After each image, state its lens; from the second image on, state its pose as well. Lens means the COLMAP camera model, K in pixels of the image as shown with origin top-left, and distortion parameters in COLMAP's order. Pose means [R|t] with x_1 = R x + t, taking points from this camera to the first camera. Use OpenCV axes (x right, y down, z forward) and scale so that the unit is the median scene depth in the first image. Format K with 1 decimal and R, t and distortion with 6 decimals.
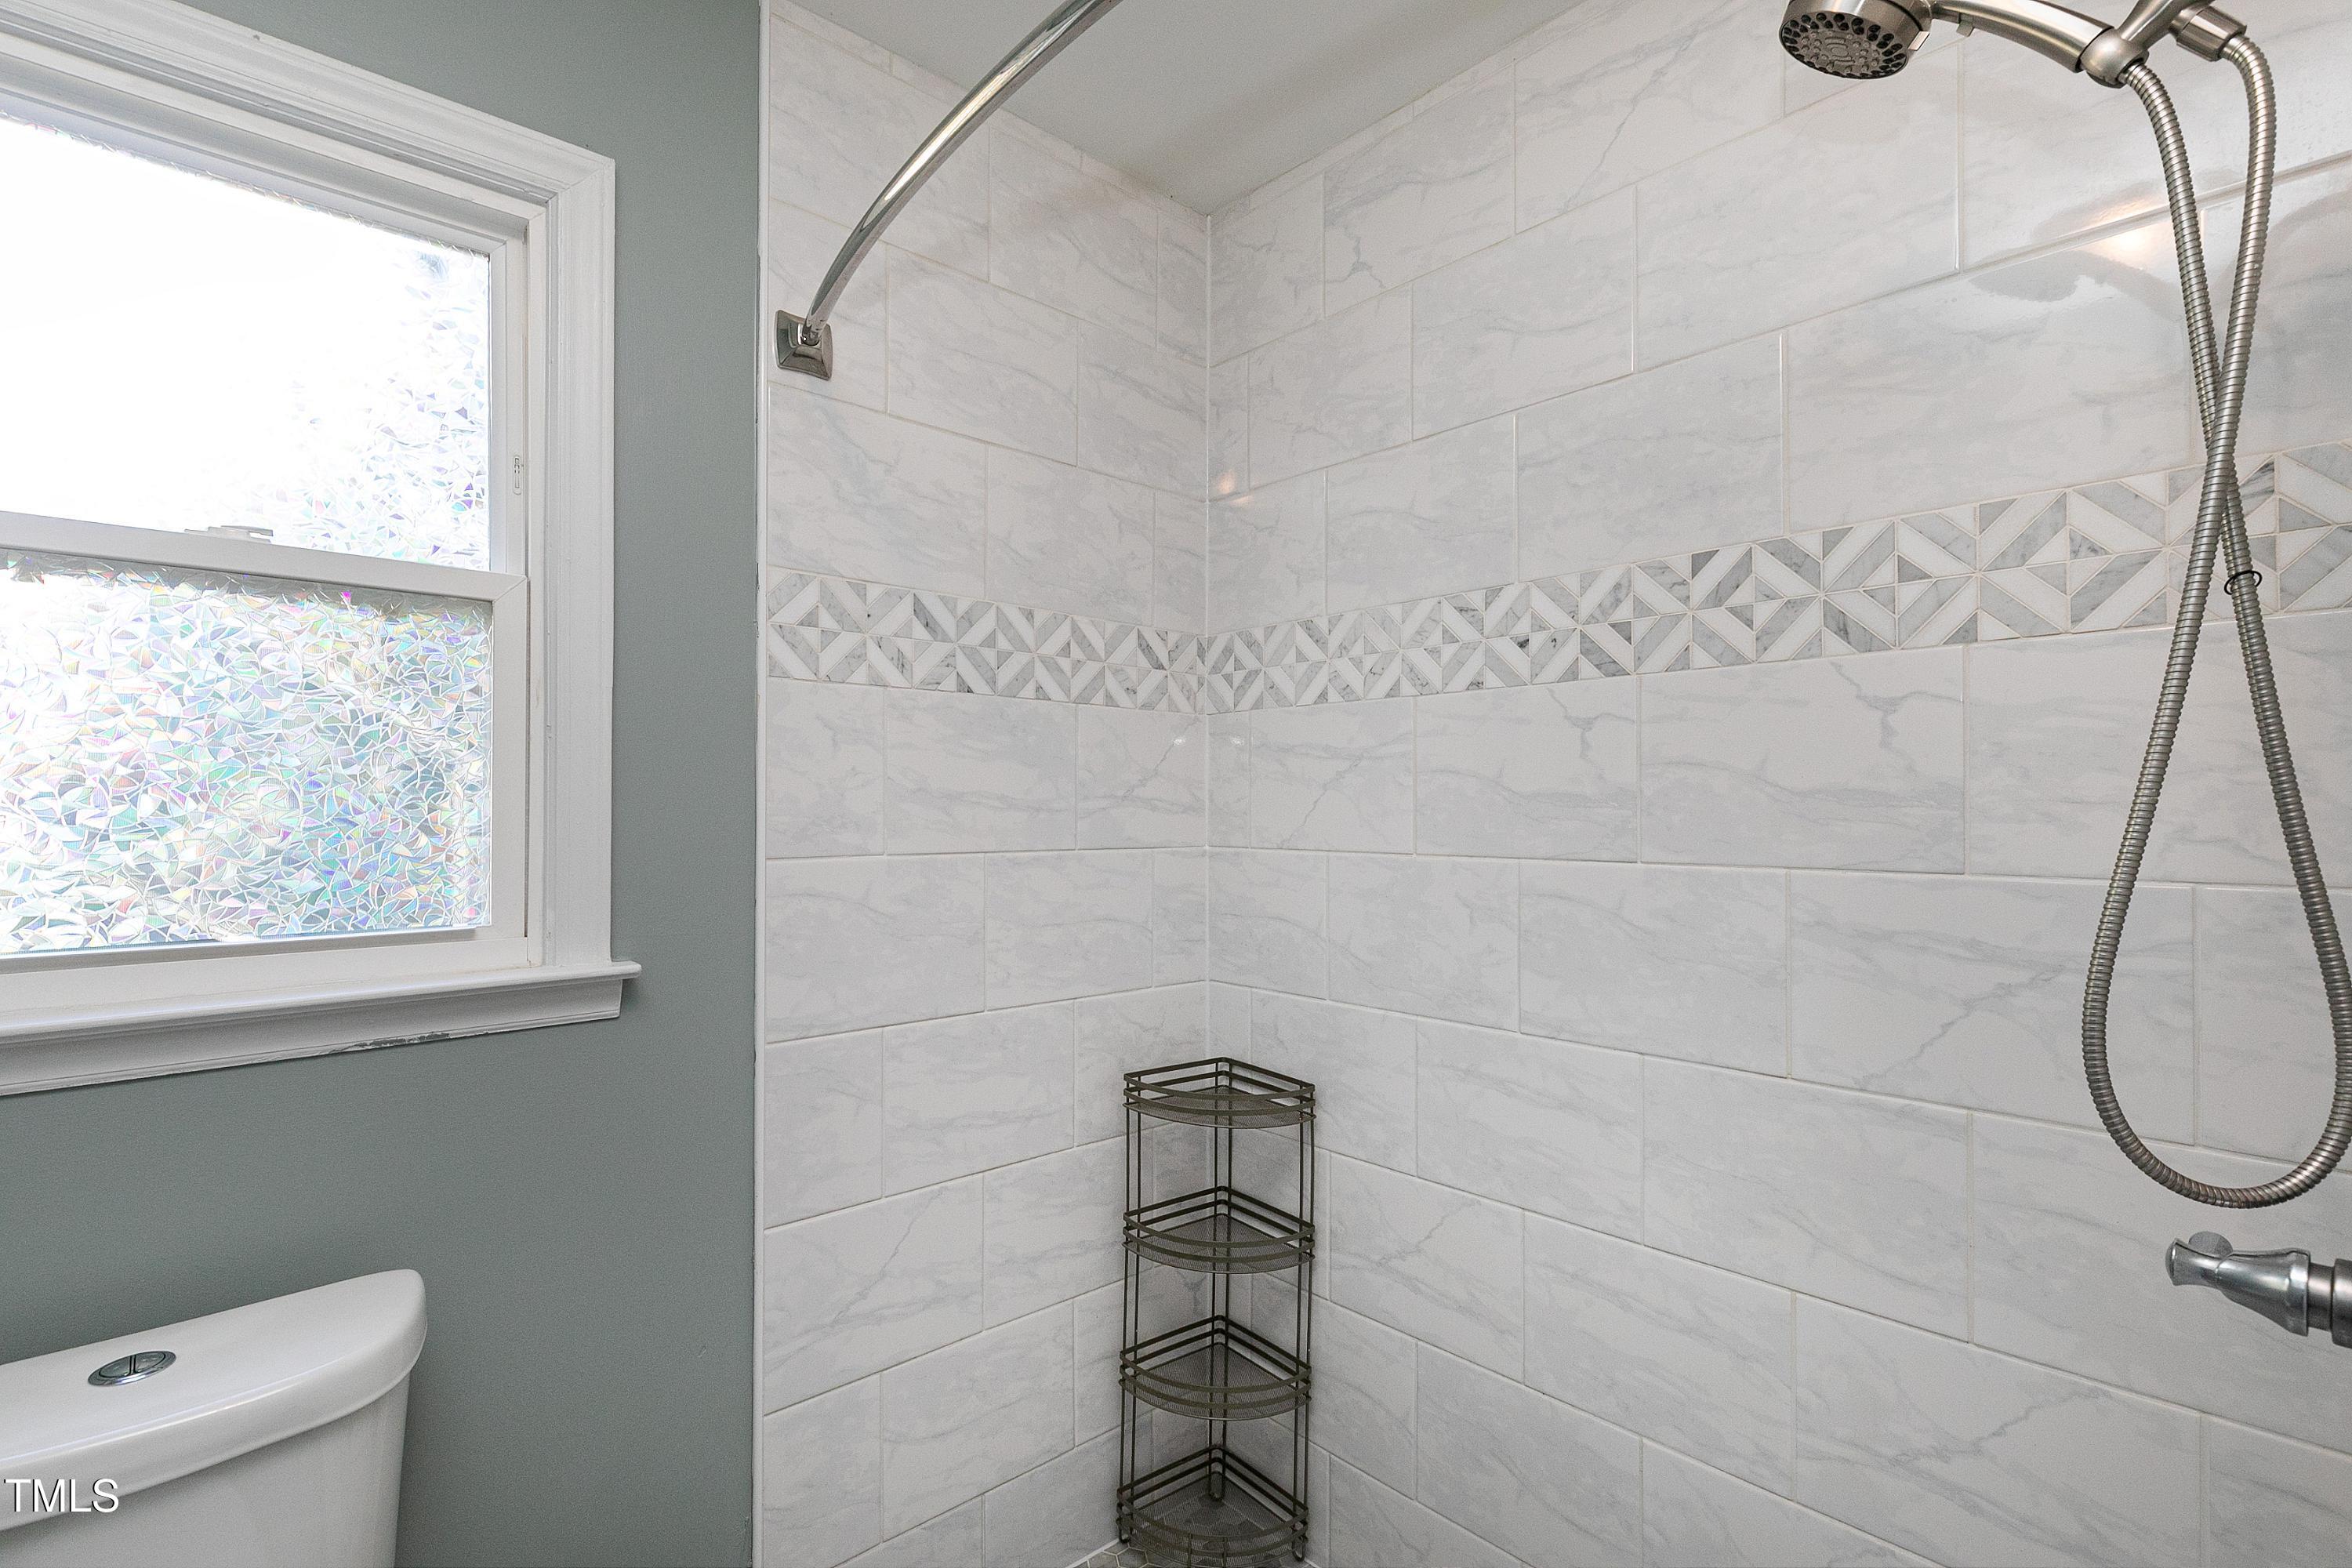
lens RADIAL K [[1086.6, 0, 1183.5], [0, 1086.6, 782.9], [0, 0, 1]] dist [0.008303, -0.001186]
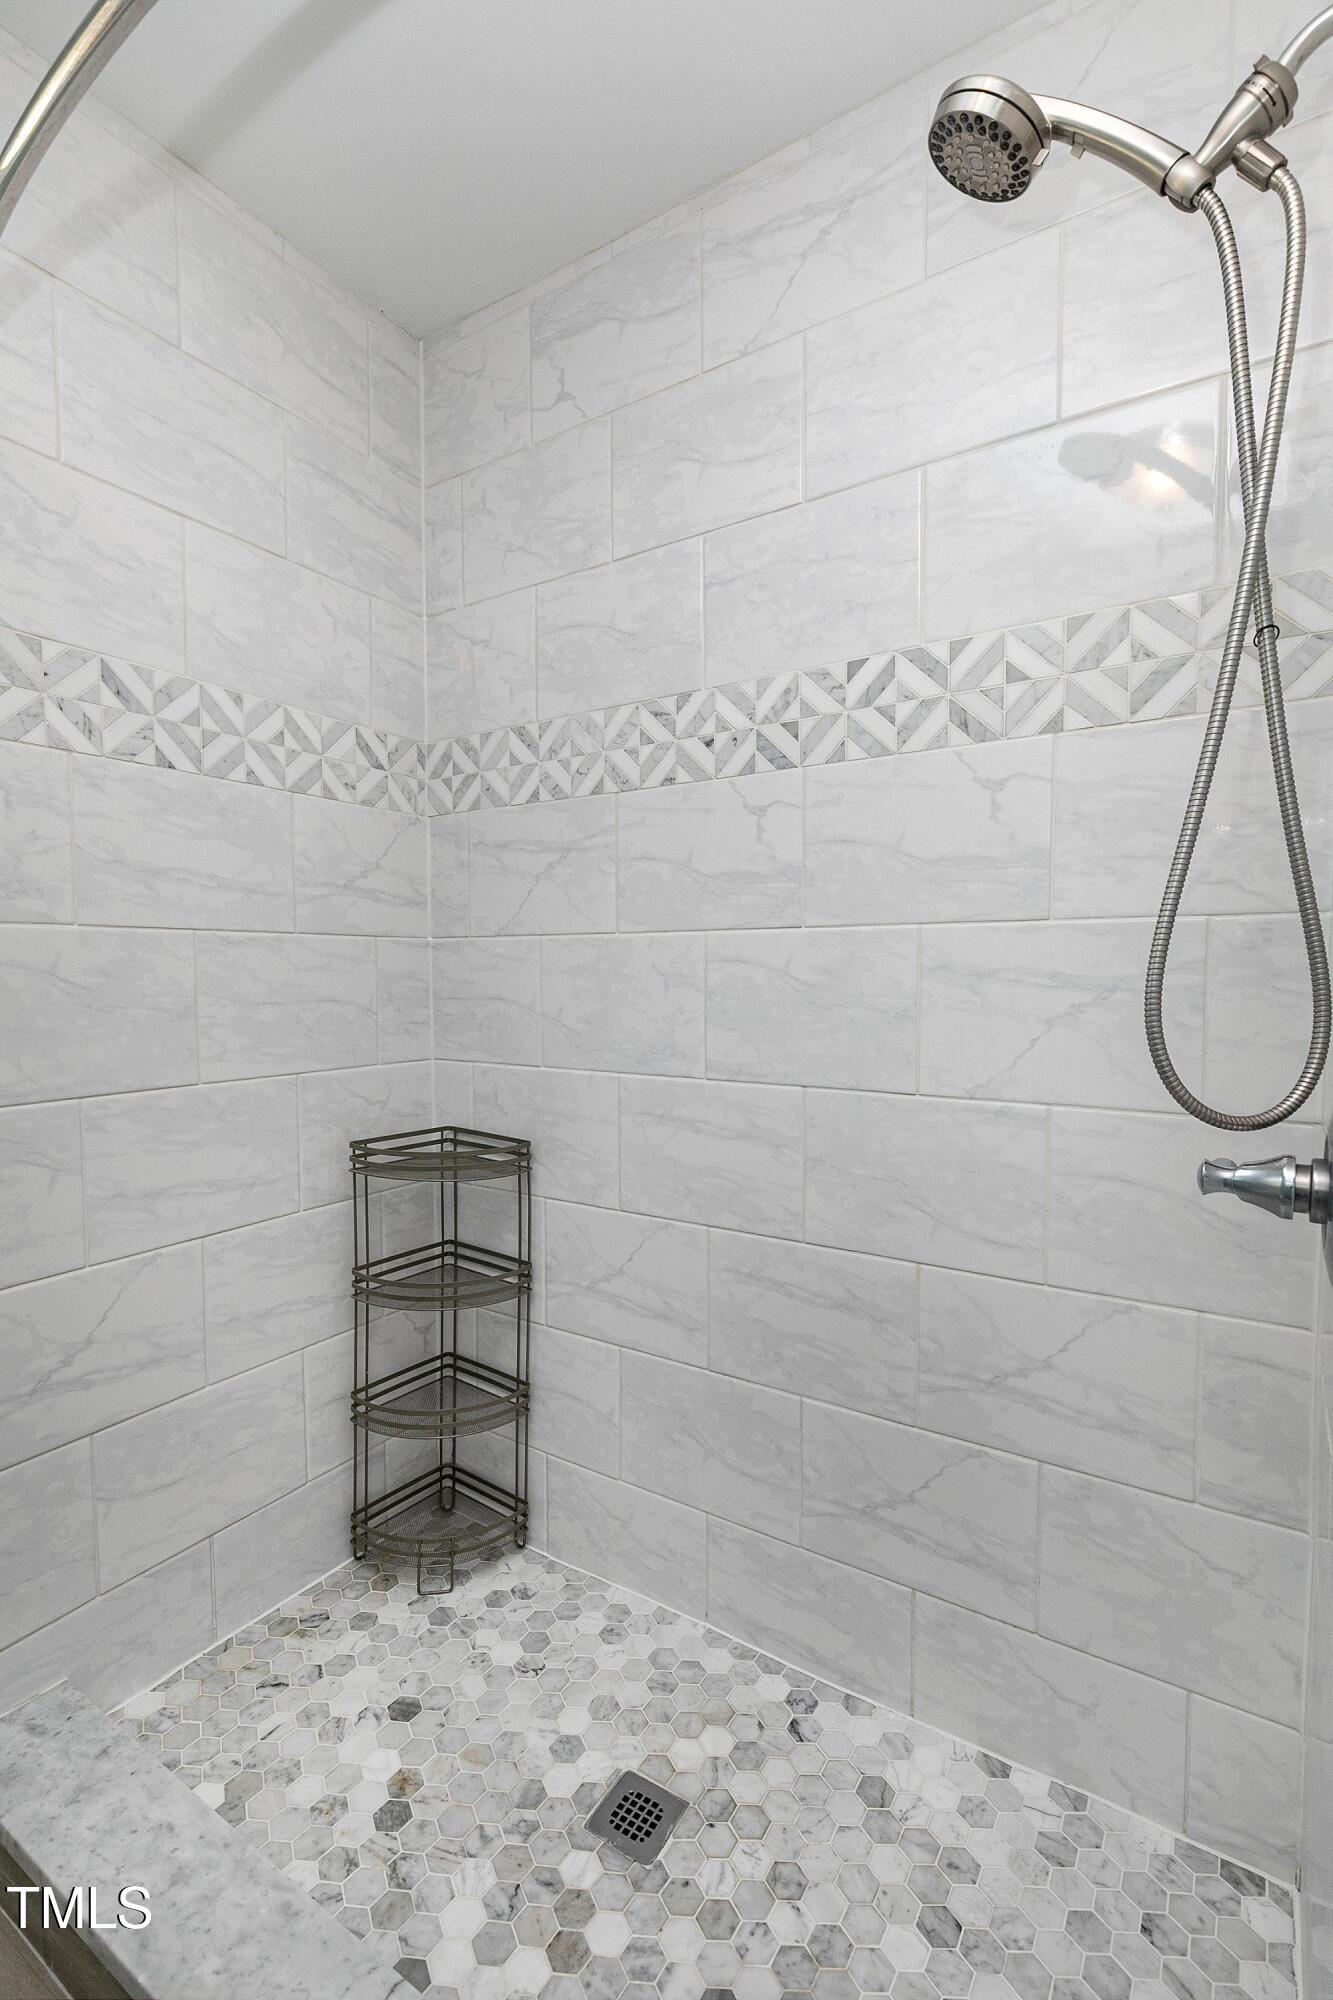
lens RADIAL K [[924.0, 0, 663.3], [0, 924.0, 1003.8], [0, 0, 1]] dist [0.008303, -0.001186]
pose [[0.969400, -0.023251, 0.244381, 0.028236], [0.004508, 0.997022, 0.076981, 0.075030], [-0.245443, -0.073523, 0.966619, 0.070880]]
